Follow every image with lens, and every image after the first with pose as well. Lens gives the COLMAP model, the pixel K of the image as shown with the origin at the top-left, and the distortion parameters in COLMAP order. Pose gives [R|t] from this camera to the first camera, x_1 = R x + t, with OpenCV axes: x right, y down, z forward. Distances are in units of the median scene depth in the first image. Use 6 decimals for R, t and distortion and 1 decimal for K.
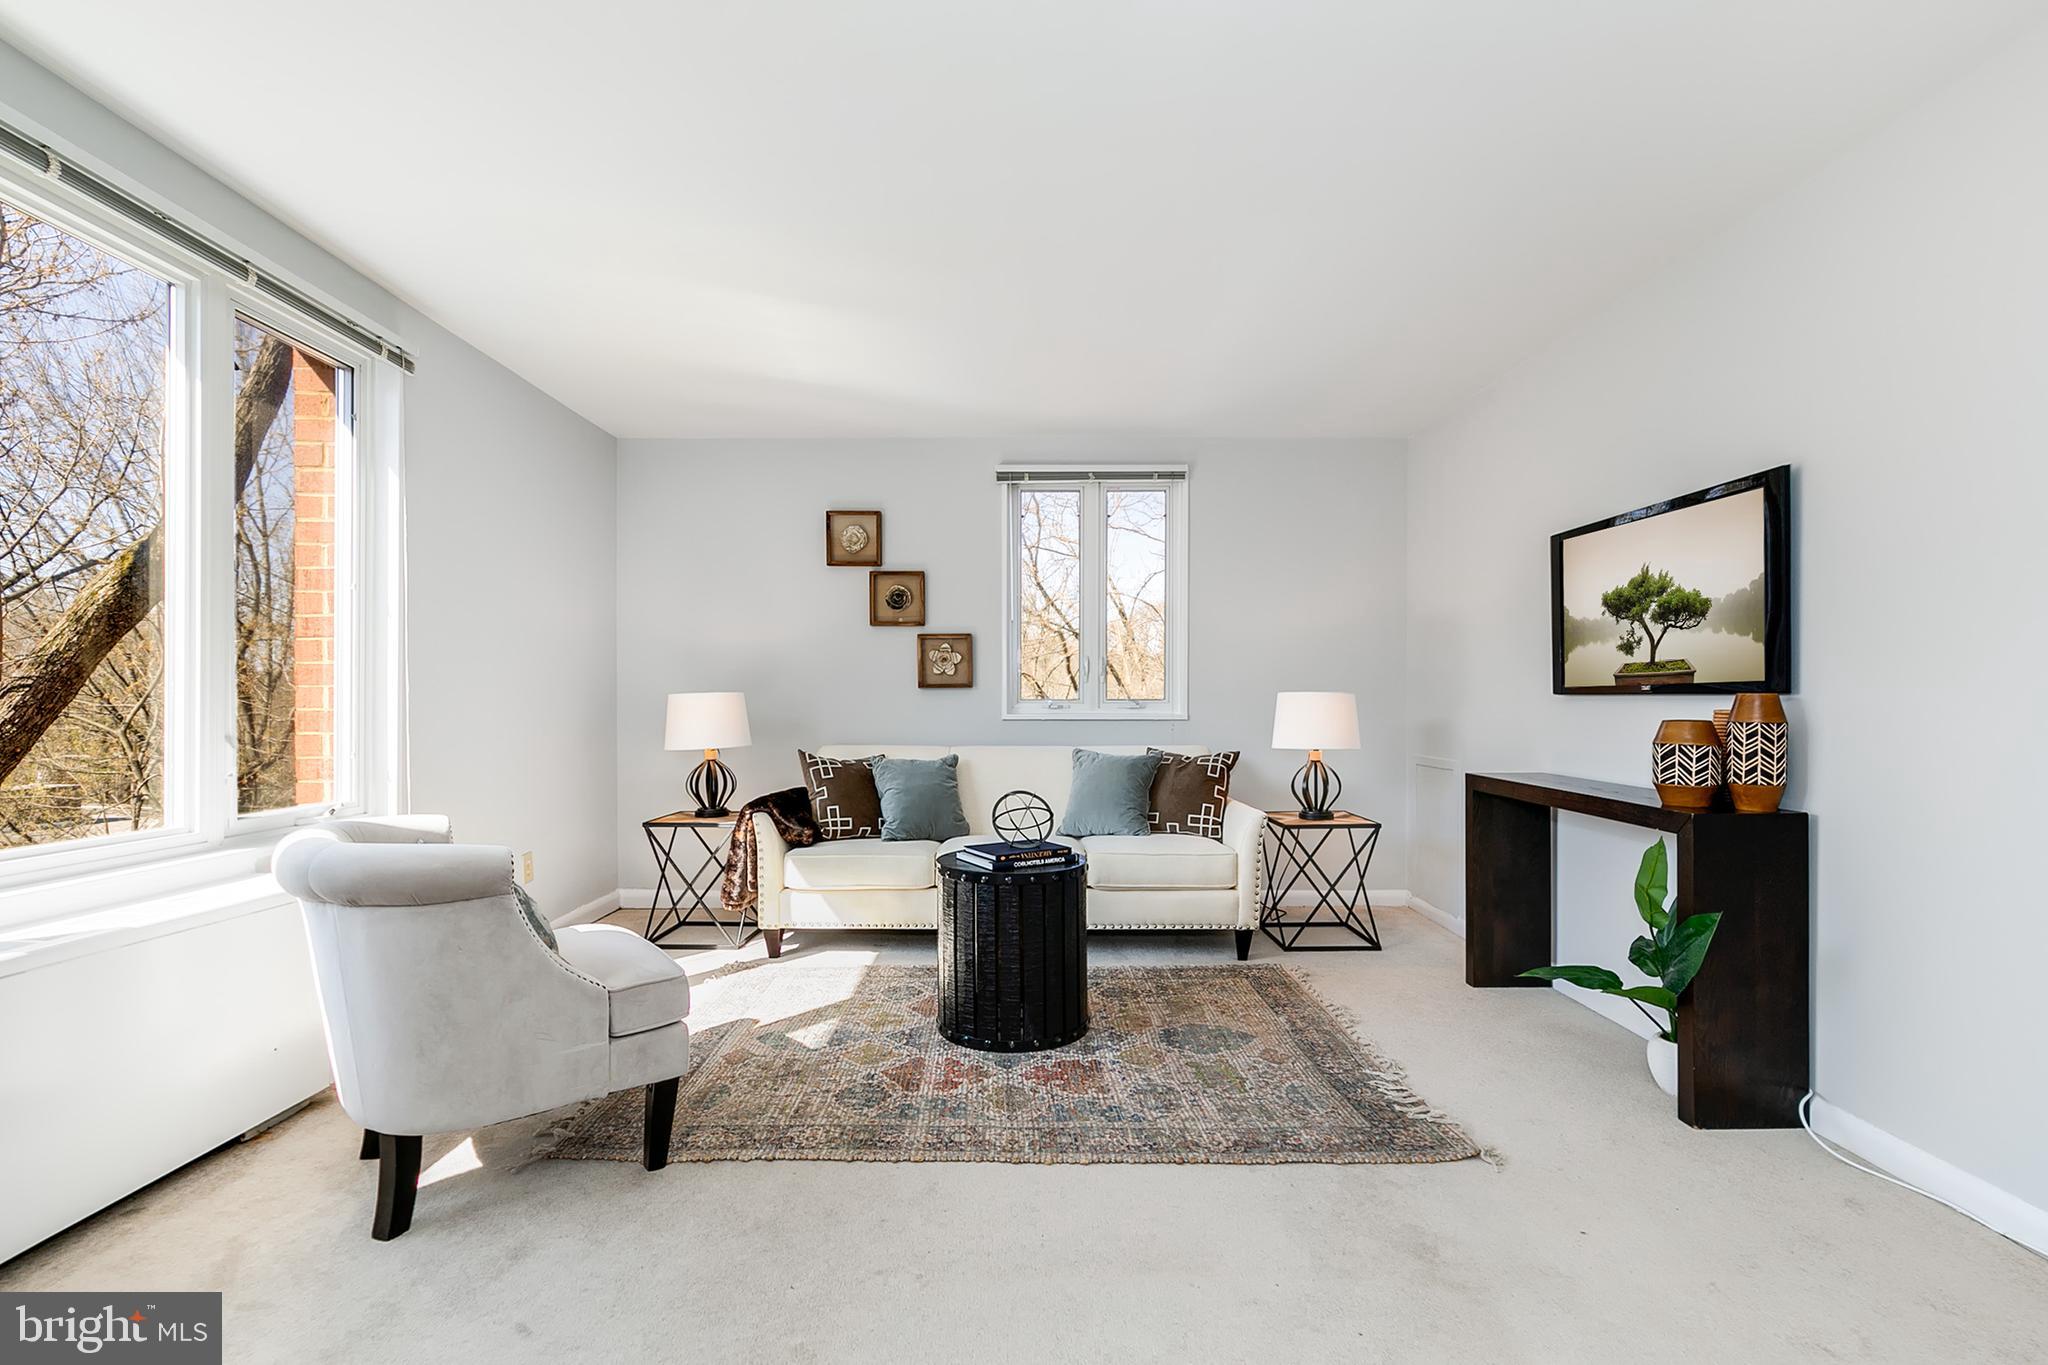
lens RADIAL K [[929.5, 0, 1017.2], [0, 929.5, 702.6], [0, 0, 1]] dist [0.009719, -0.003436]
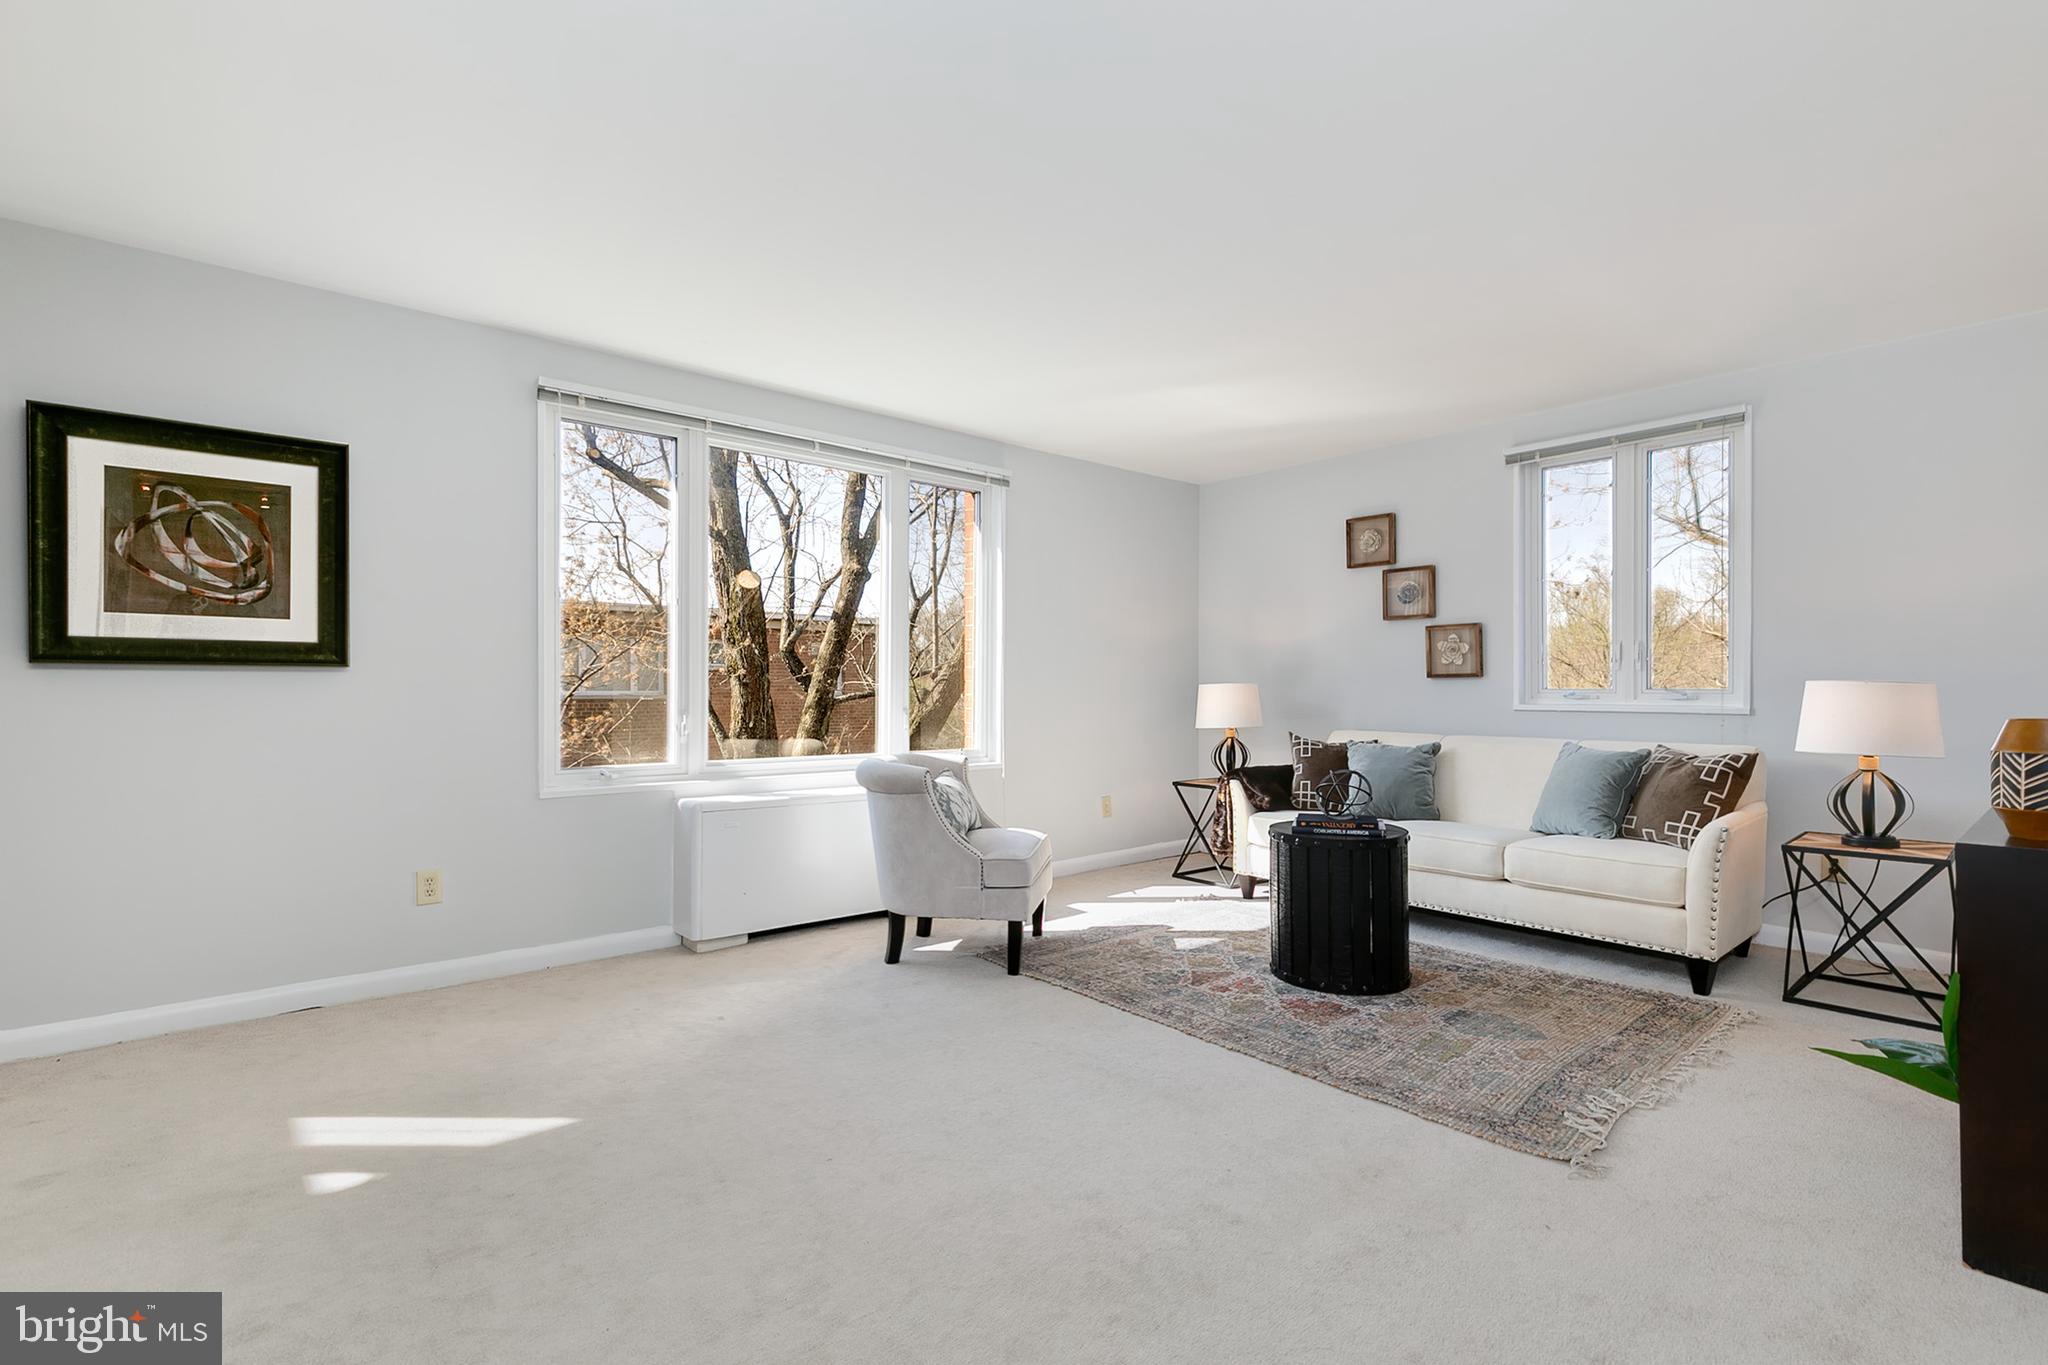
lens RADIAL K [[929.5, 0, 1018.2], [0, 929.5, 701.2], [0, 0, 1]] dist [0.009719, -0.003436]
pose [[0.651809, 0.010060, -0.758316, 0.601815], [-0.002586, 0.999936, 0.011043, -0.000310], [0.758379, -0.005237, 0.651793, -0.041362]]
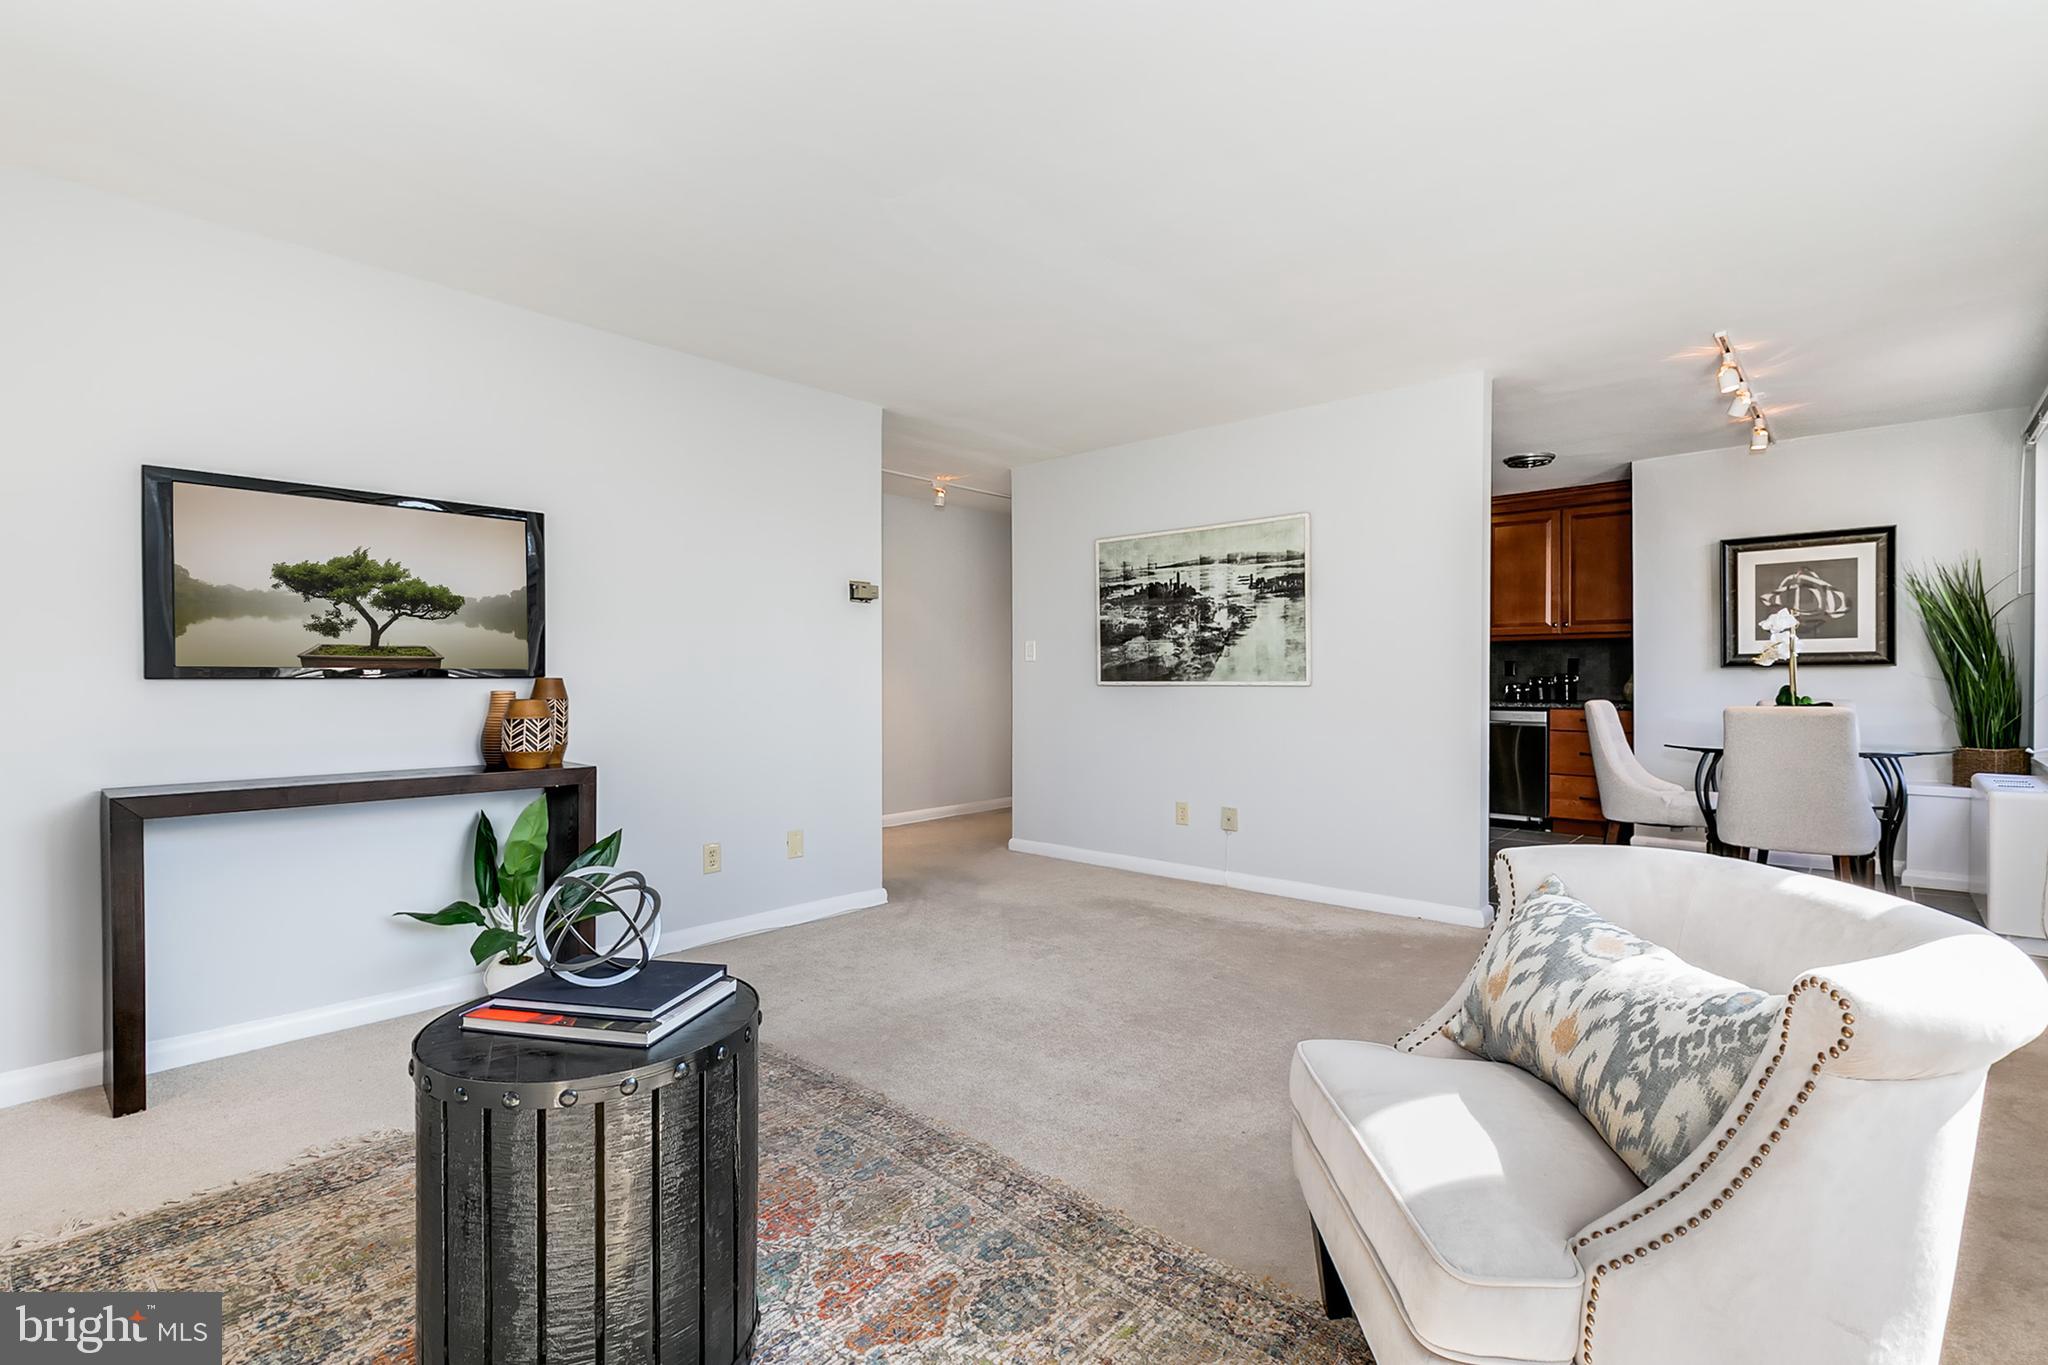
lens RADIAL K [[929.5, 0, 1023.3], [0, 929.5, 685.7], [0, 0, 1]] dist [0.009719, -0.003436]
pose [[-0.742450, -0.003160, 0.669894, -0.492467], [0.005549, 0.999926, 0.010867, -0.007119], [-0.669879, 0.011785, -0.742377, 1.206345]]
